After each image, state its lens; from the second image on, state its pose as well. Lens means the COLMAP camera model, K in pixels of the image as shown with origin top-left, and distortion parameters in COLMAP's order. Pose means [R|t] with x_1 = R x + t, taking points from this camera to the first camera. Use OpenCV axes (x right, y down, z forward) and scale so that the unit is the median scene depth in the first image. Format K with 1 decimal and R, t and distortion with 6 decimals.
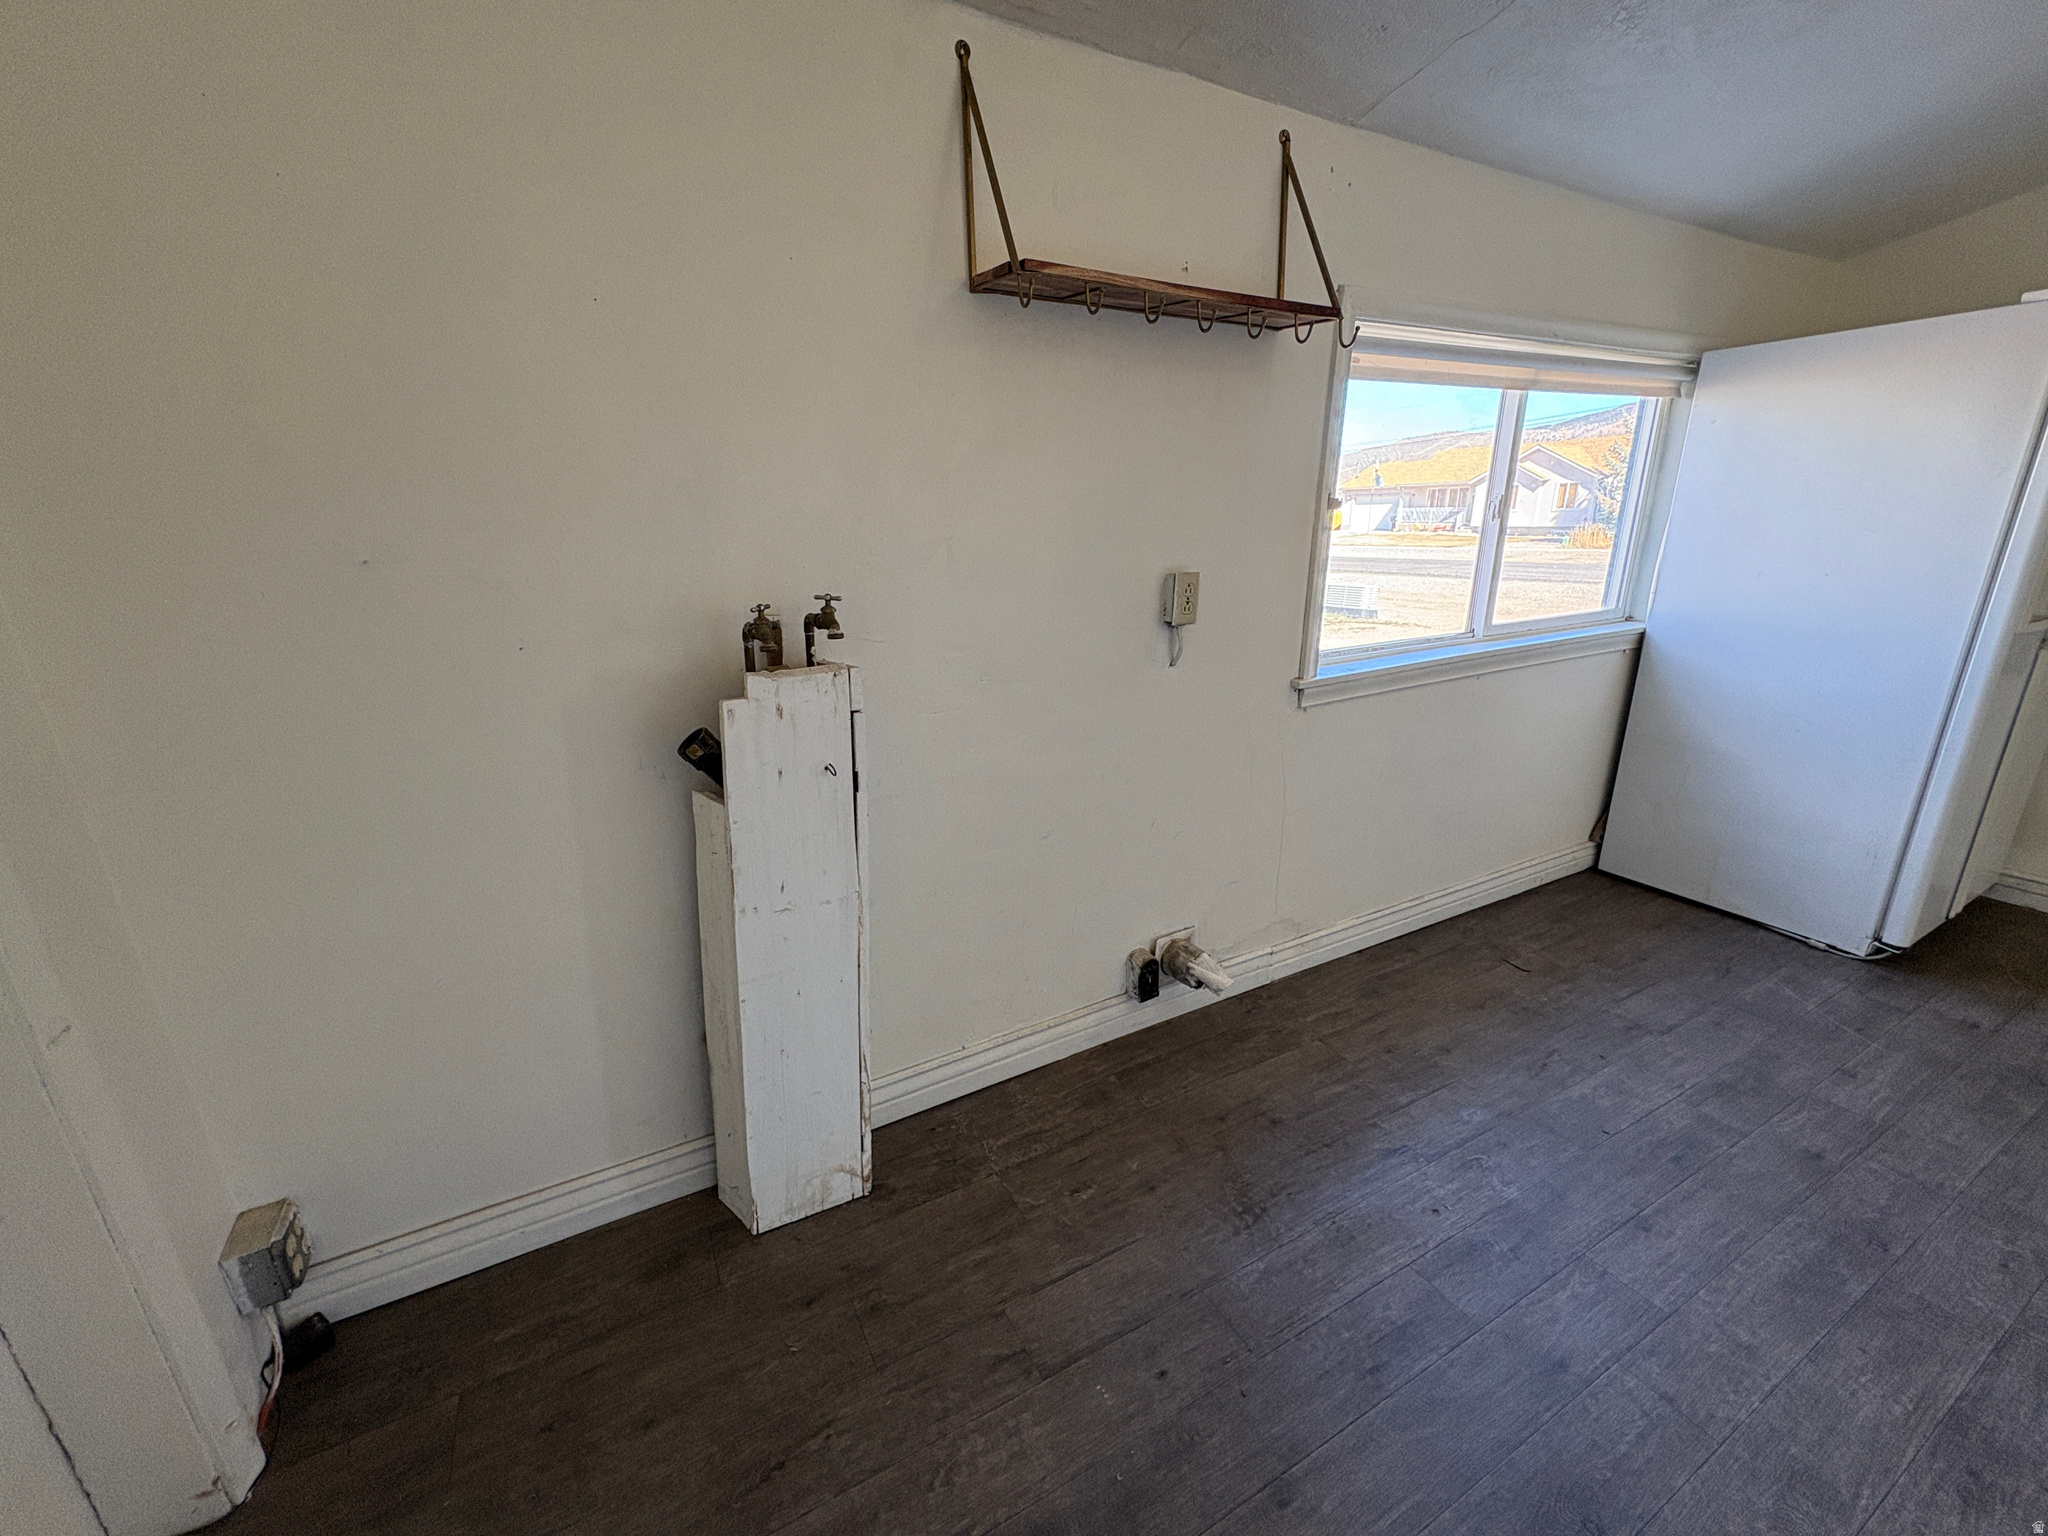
lens RADIAL K [[812.2, 0, 1020.8], [0, 812.2, 769.0], [0, 0, 1]] dist [0.000298, 0.000166]
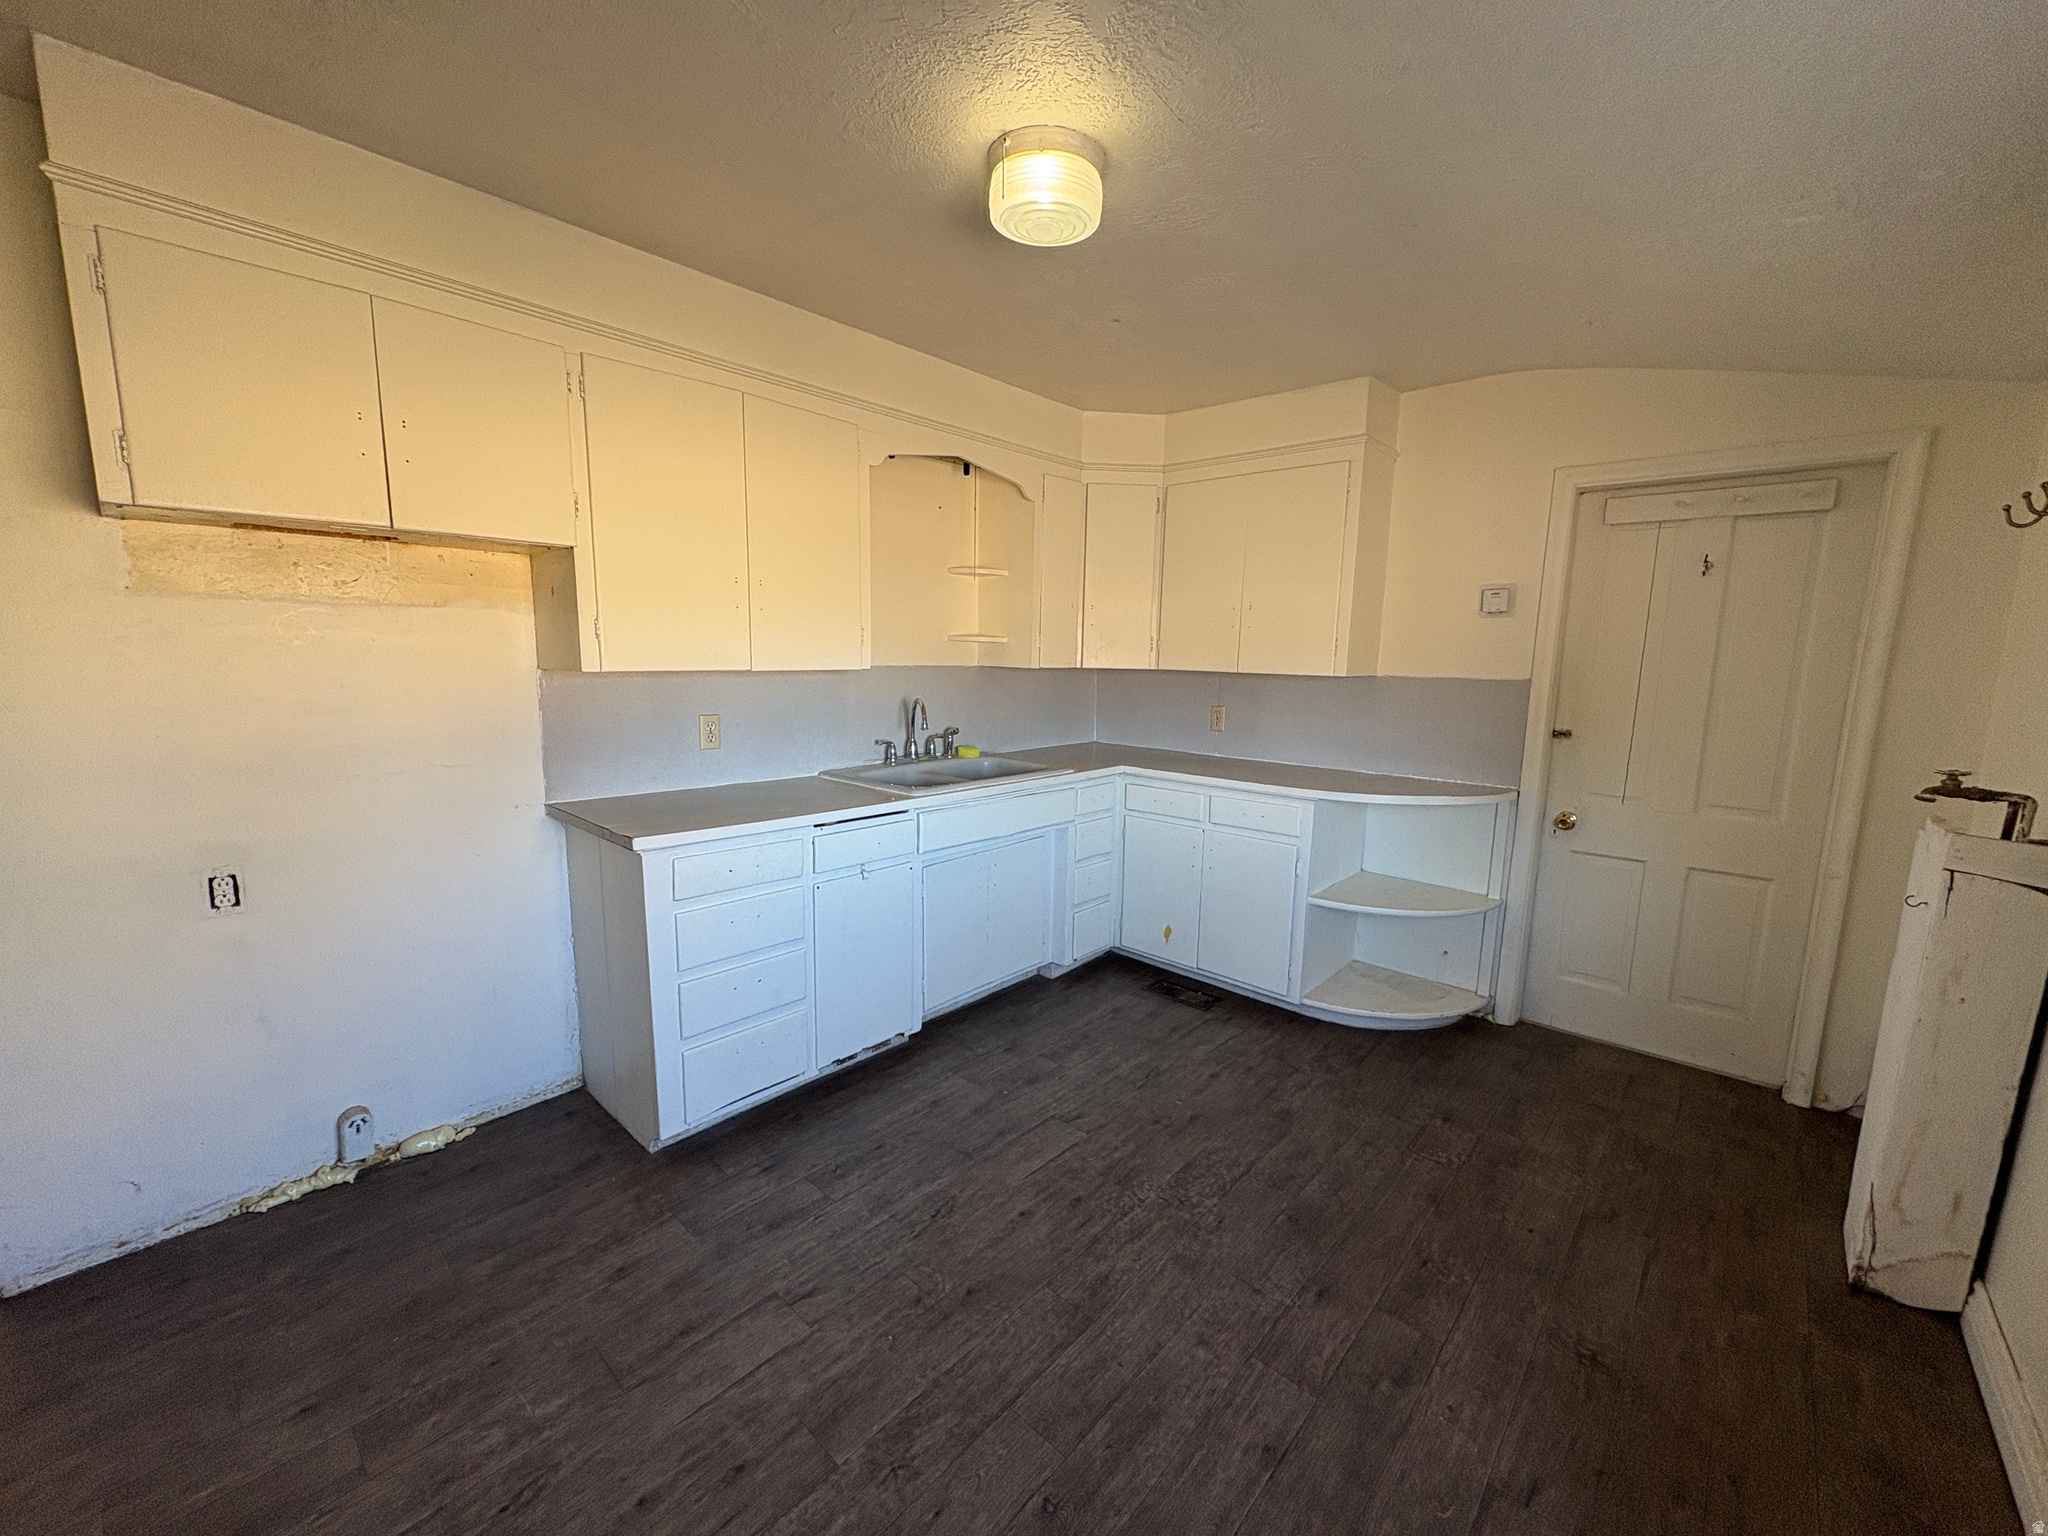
lens RADIAL K [[812.2, 0, 1020.5], [0, 812.2, 770.9], [0, 0, 1]] dist [0.000298, 0.000166]
pose [[-0.944232, 0.048411, -0.325702, 0.941418], [-0.100713, 0.899271, 0.425639, -0.367285], [0.313500, 0.434704, -0.844245, 0.981121]]
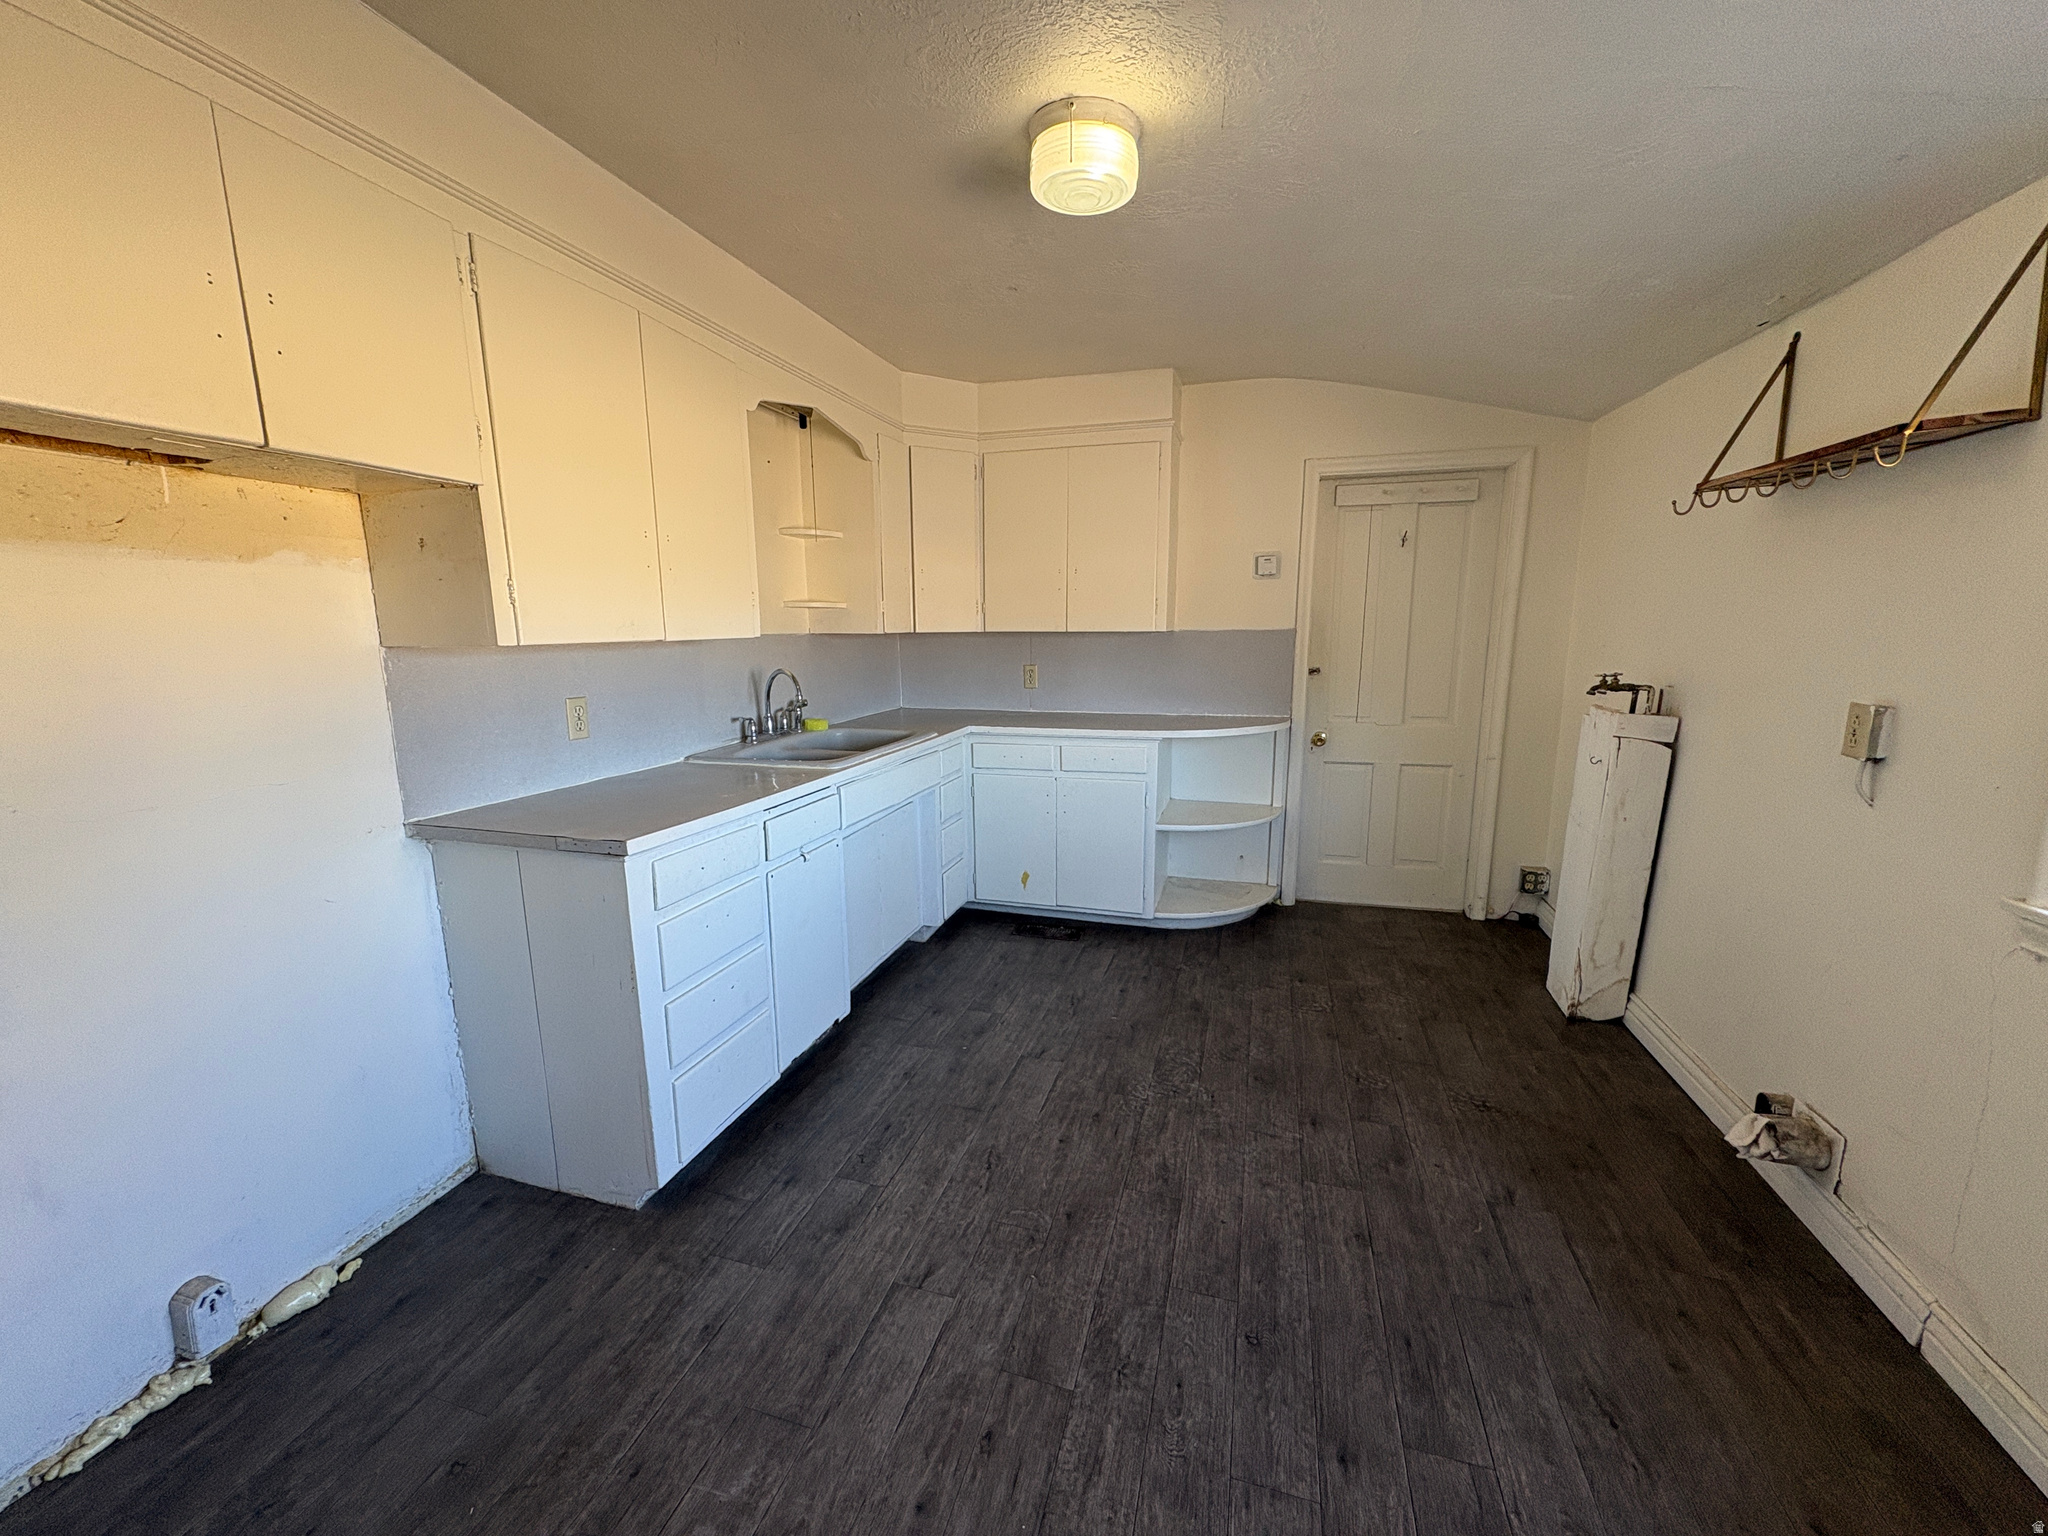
lens RADIAL K [[812.2, 0, 1021.2], [0, 812.2, 770.2], [0, 0, 1]] dist [0.000298, 0.000166]
pose [[-0.704851, 0.147839, -0.693778, 1.322200], [-0.193631, 0.900799, 0.388675, -0.295596], [0.682416, 0.408295, -0.606303, 0.795771]]
